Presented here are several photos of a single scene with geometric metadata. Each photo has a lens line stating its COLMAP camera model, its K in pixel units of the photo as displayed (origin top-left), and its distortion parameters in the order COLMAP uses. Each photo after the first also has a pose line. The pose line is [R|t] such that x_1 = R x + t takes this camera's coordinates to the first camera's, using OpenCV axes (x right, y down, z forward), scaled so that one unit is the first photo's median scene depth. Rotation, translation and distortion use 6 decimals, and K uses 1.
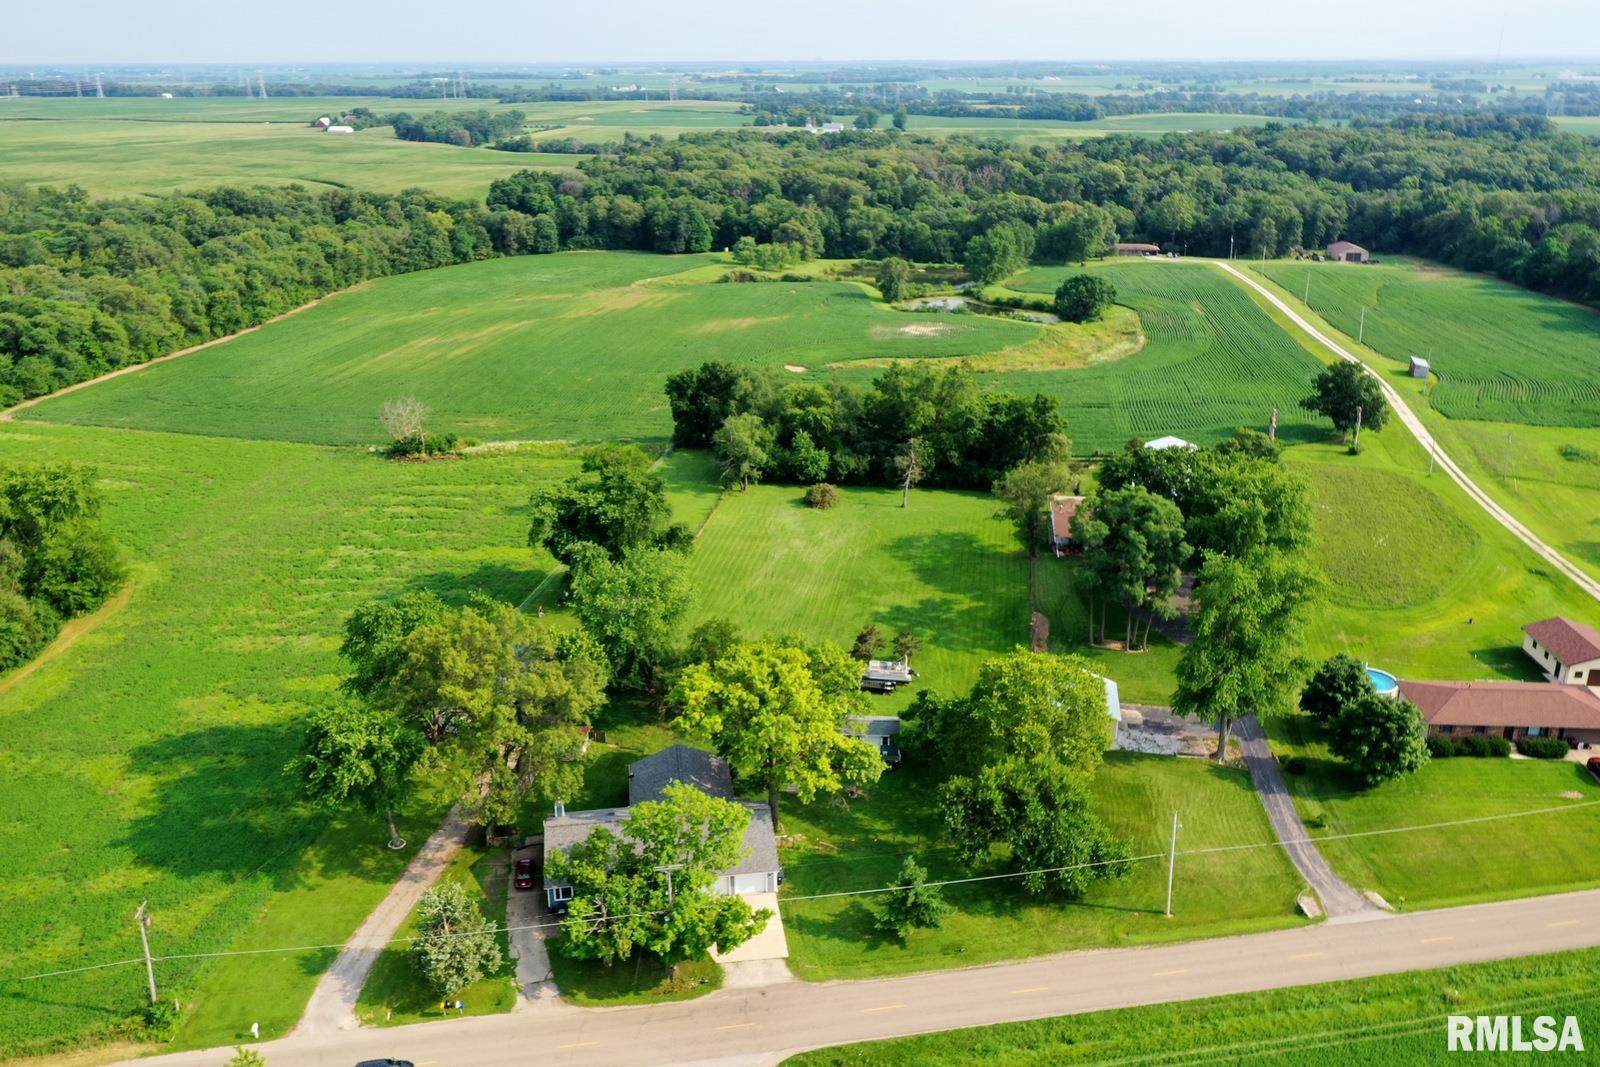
lens RADIAL K [[1264.4, 0, 790.8], [0, 1264.4, 552.7], [0, 0, 1]] dist [0.012642, 0.001255]
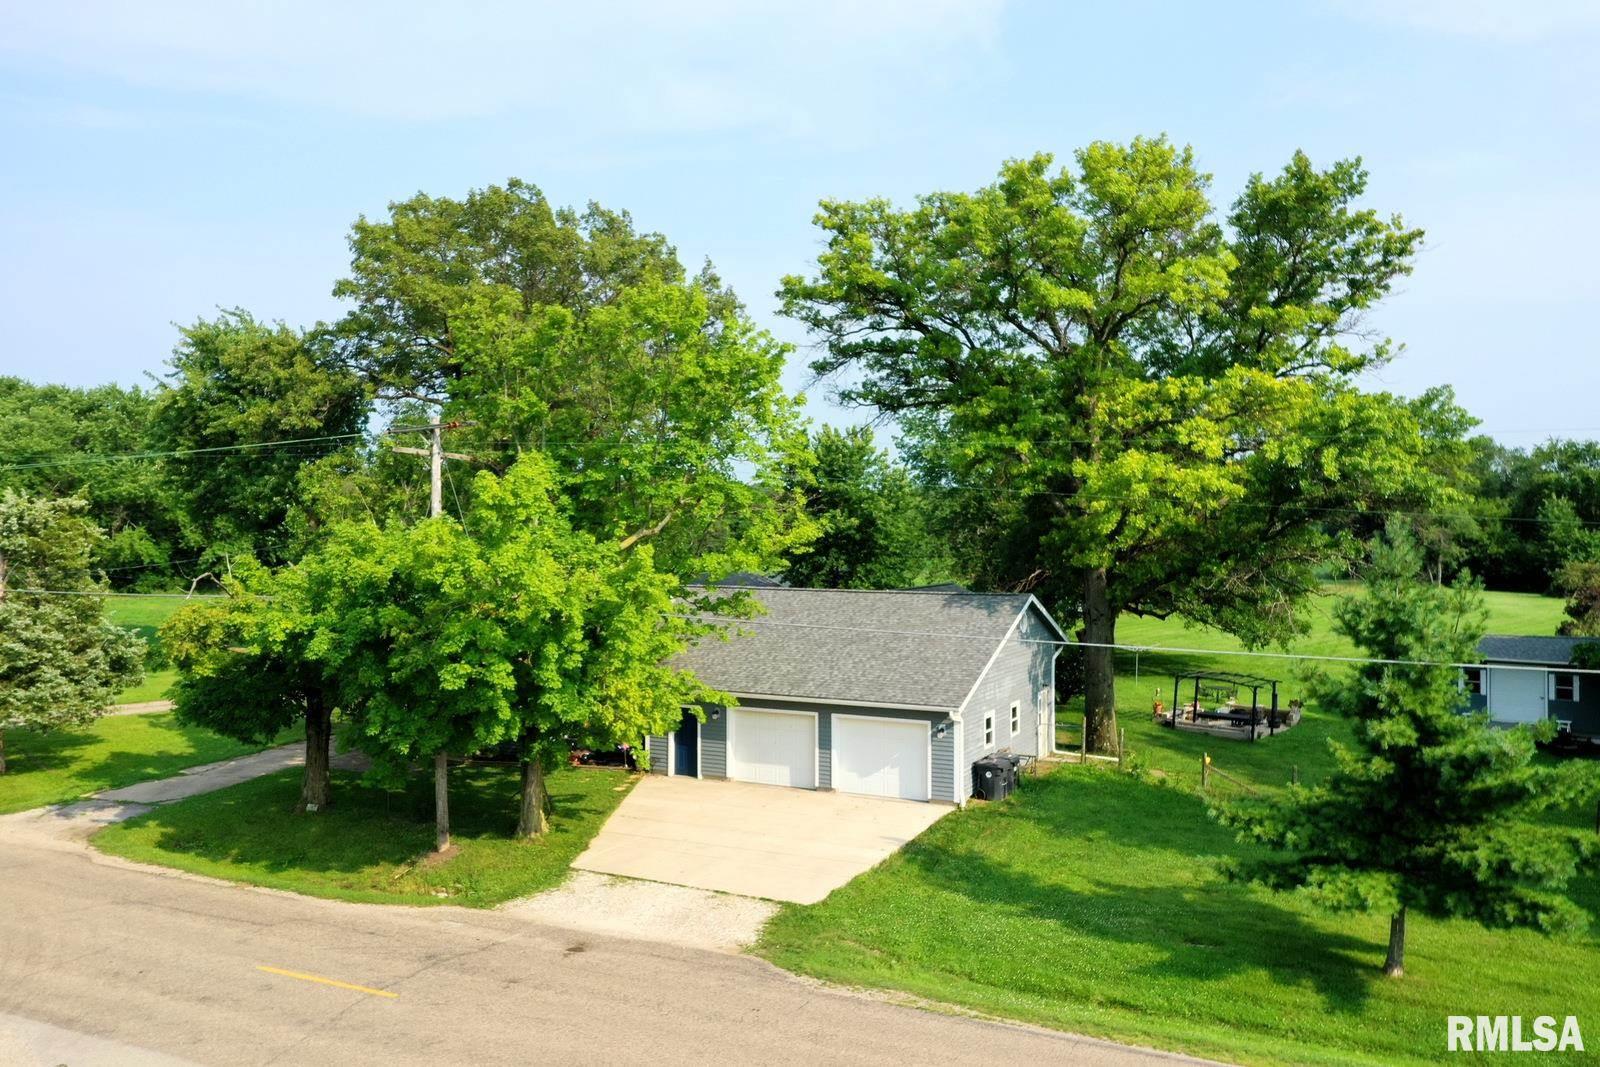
lens RADIAL K [[1264.4, 0, 790.8], [0, 1264.4, 552.7], [0, 0, 1]] dist [0.012642, 0.001255]
pose [[0.809230, 0.002979, -0.587484, 0.105541], [-0.203188, 0.939695, -0.275116, 0.248482], [0.551236, 0.342002, 0.761035, 0.608239]]
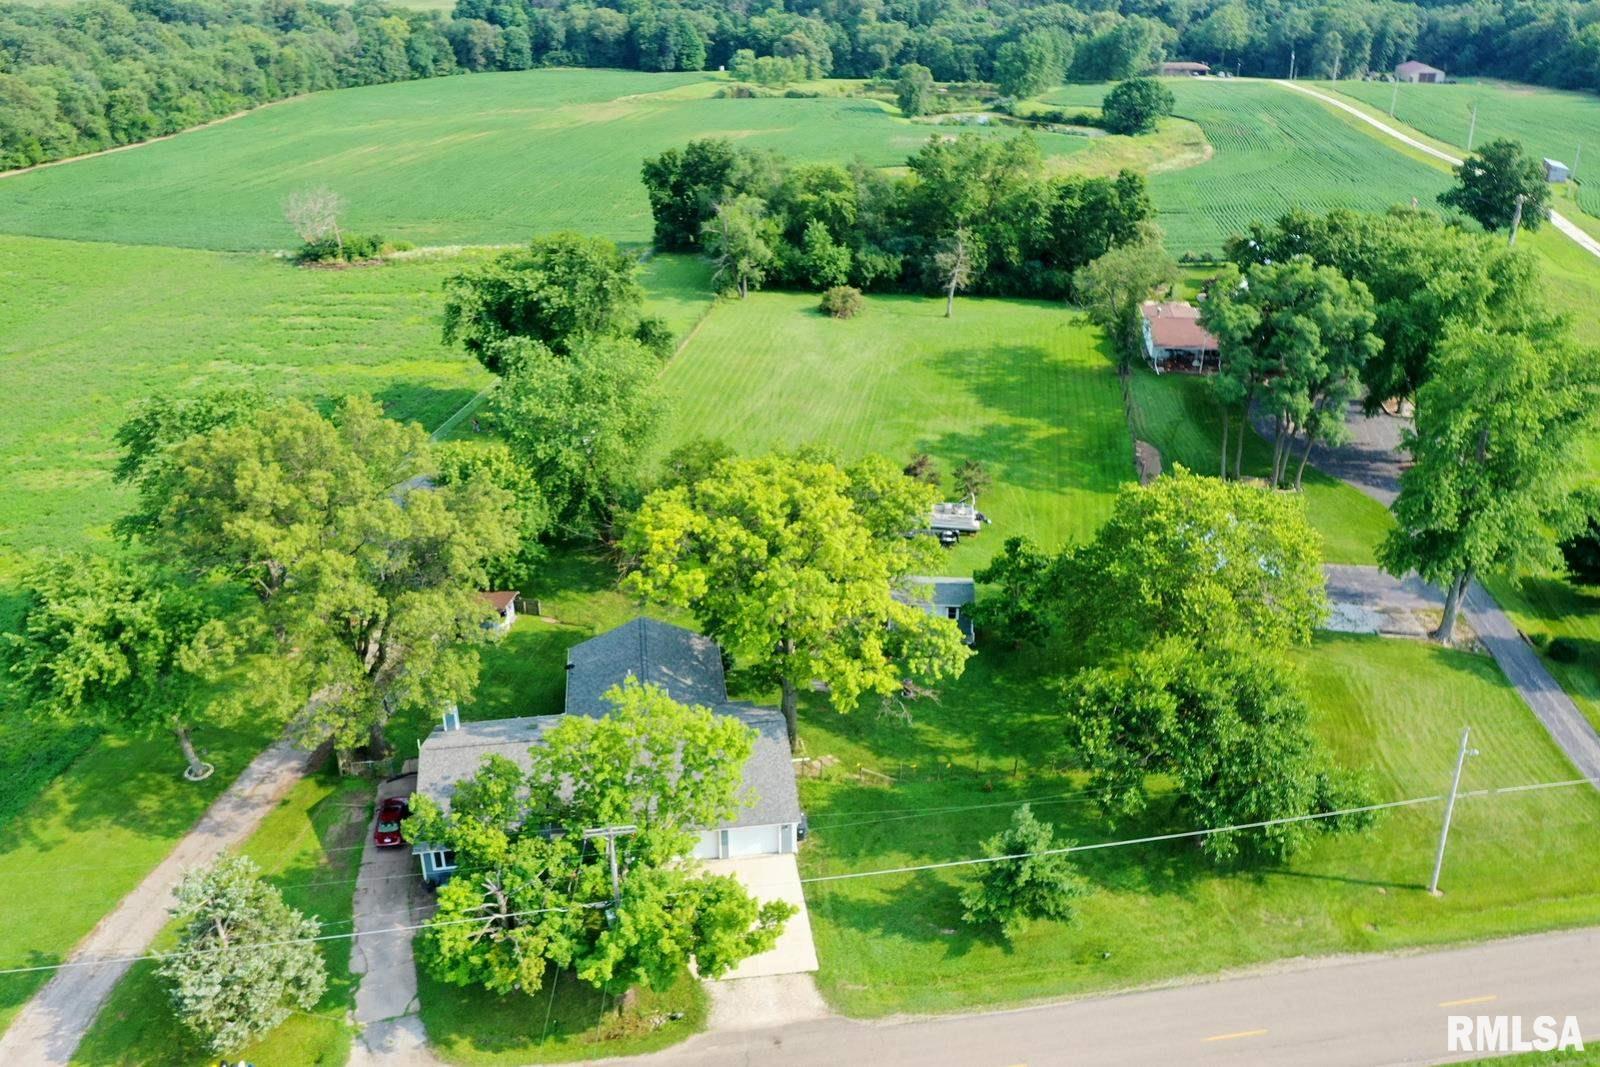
lens RADIAL K [[1264.4, 0, 790.8], [0, 1264.4, 552.7], [0, 0, 1]] dist [0.012642, 0.001255]
pose [[1.000000, 0.000287, 0.000684, -0.011813], [-0.000351, 0.995363, 0.096191, 0.051081], [-0.000653, -0.096192, 0.995363, 0.327160]]
